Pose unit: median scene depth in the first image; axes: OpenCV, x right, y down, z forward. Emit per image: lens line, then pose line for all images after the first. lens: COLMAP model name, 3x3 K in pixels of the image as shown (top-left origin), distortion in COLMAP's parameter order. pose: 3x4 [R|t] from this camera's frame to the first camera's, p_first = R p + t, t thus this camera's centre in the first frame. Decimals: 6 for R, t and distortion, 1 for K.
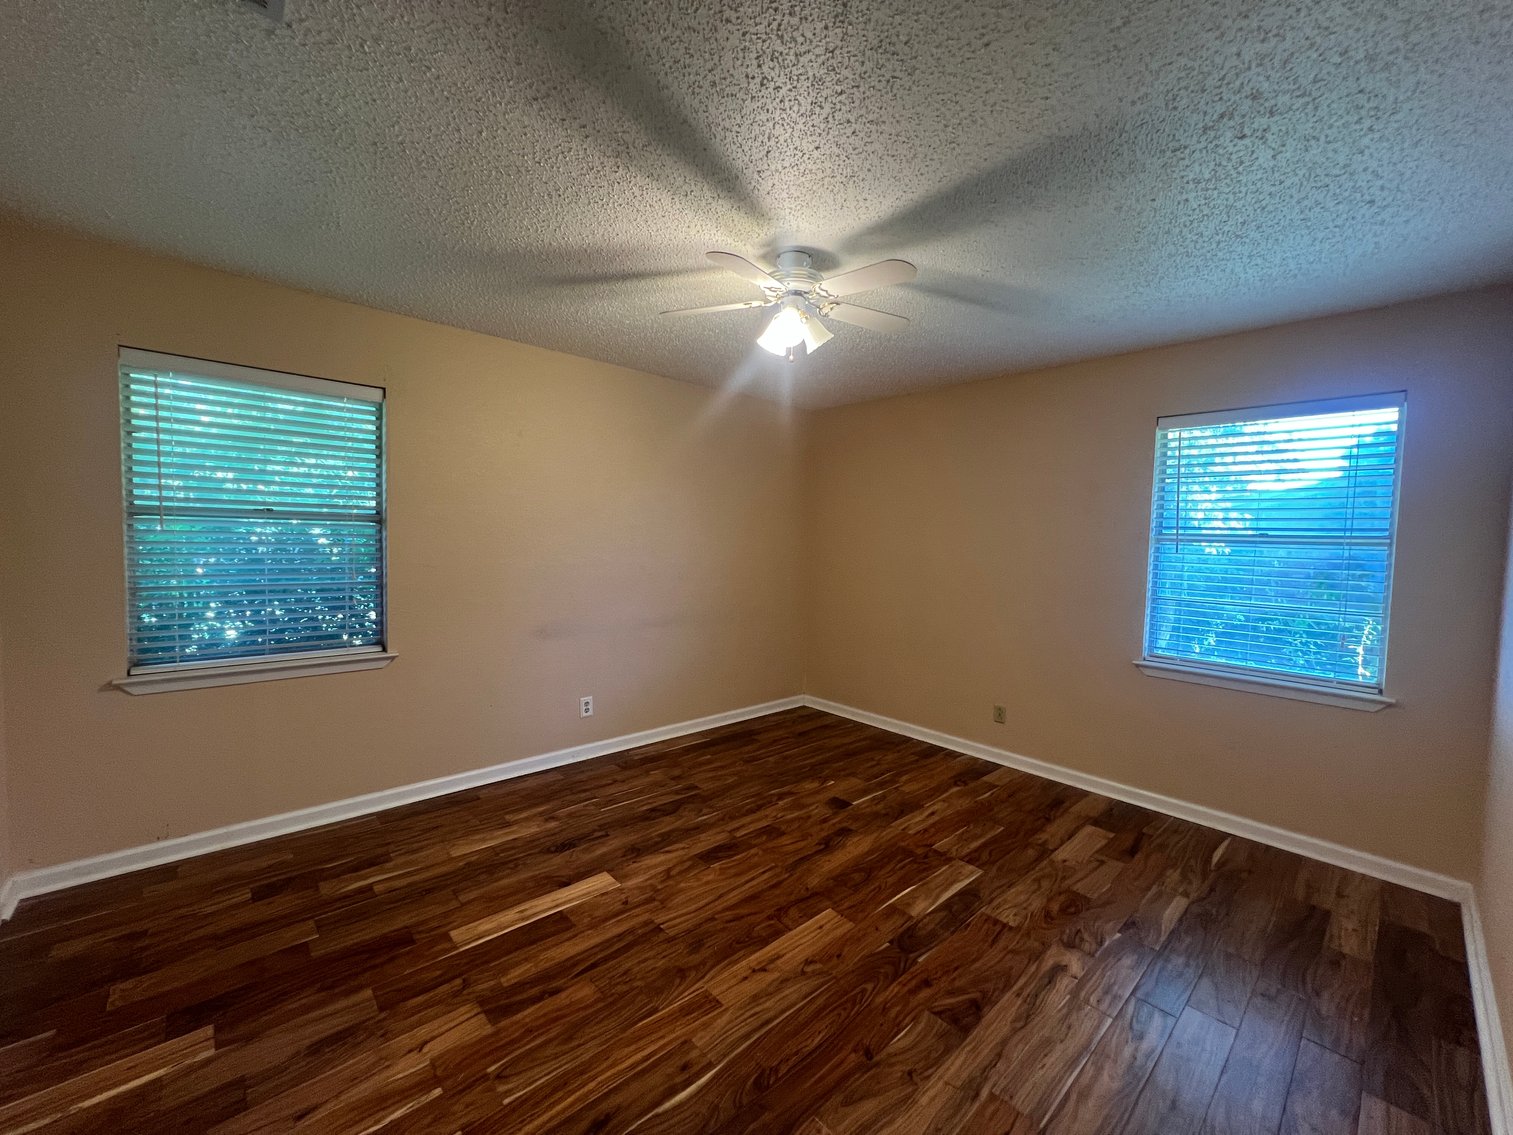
lens RADIAL K [[600.2, 0, 763.5], [0, 600.2, 560.5], [0, 0, 1]] dist [-0.002934, 0.000539]
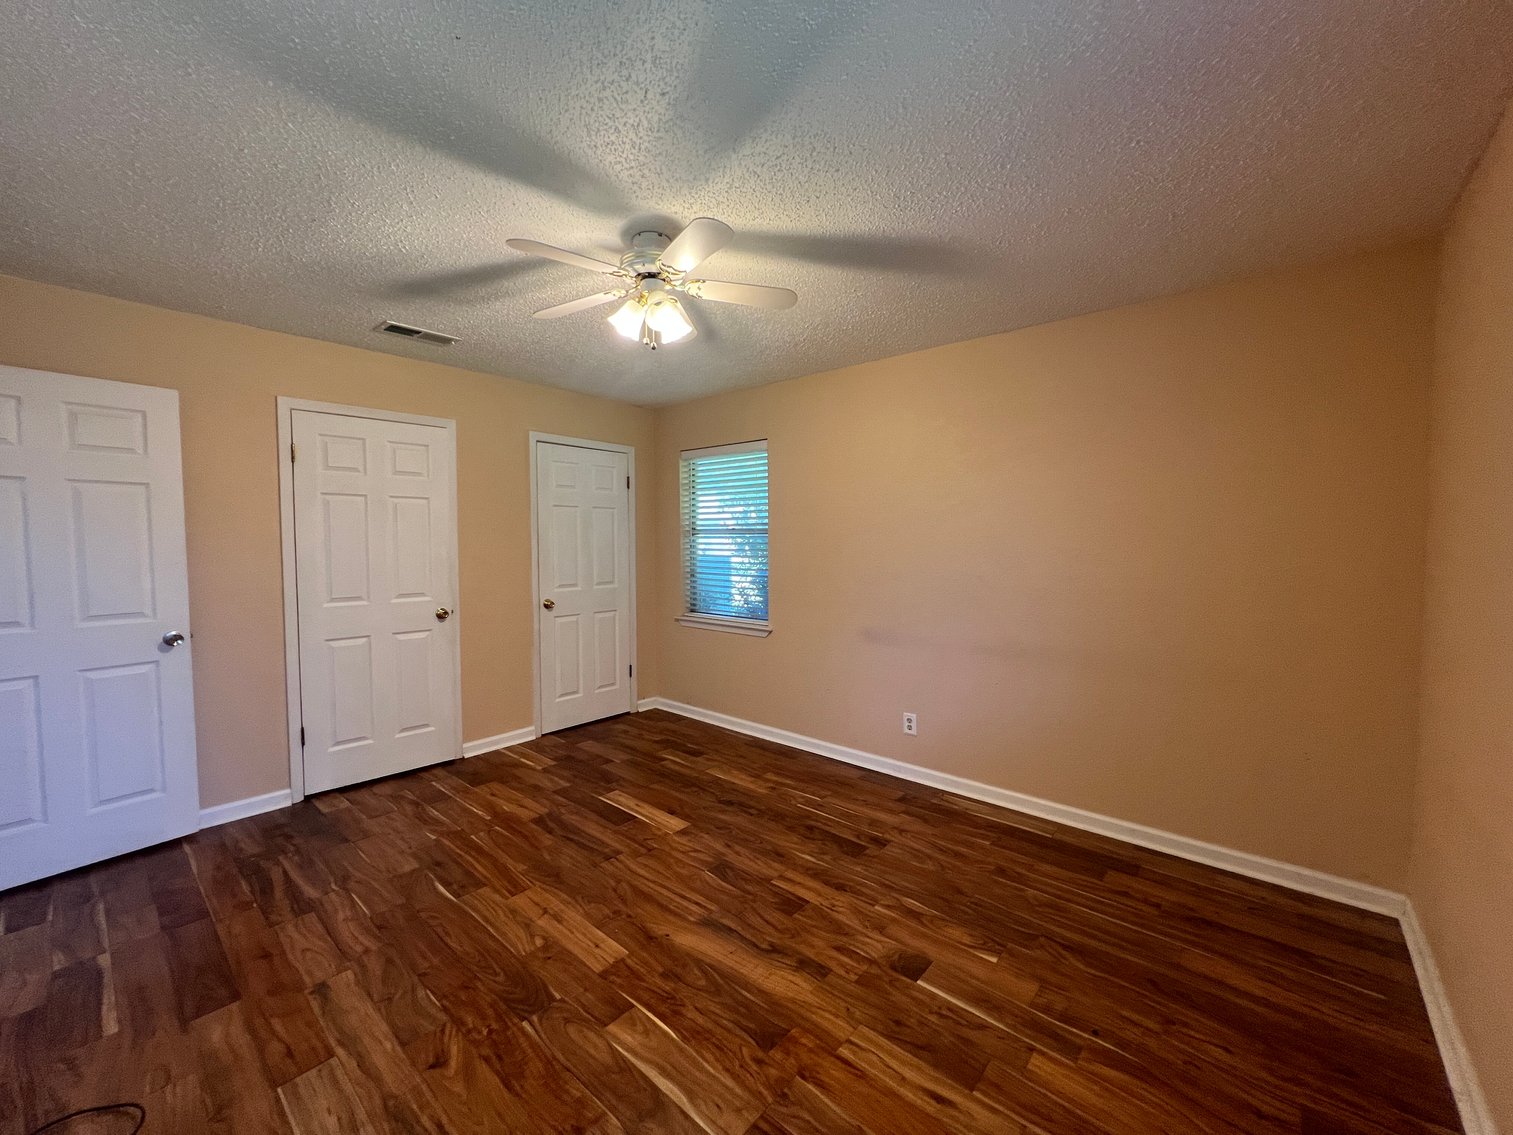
lens RADIAL K [[600.2, 0, 743.1], [0, 600.2, 565.7], [0, 0, 1]] dist [-0.002934, 0.000539]
pose [[0.105885, 0.018556, -0.994205, 0.774840], [-0.037274, 0.999197, 0.014679, -0.007868], [0.993680, 0.035504, 0.106492, 0.817480]]
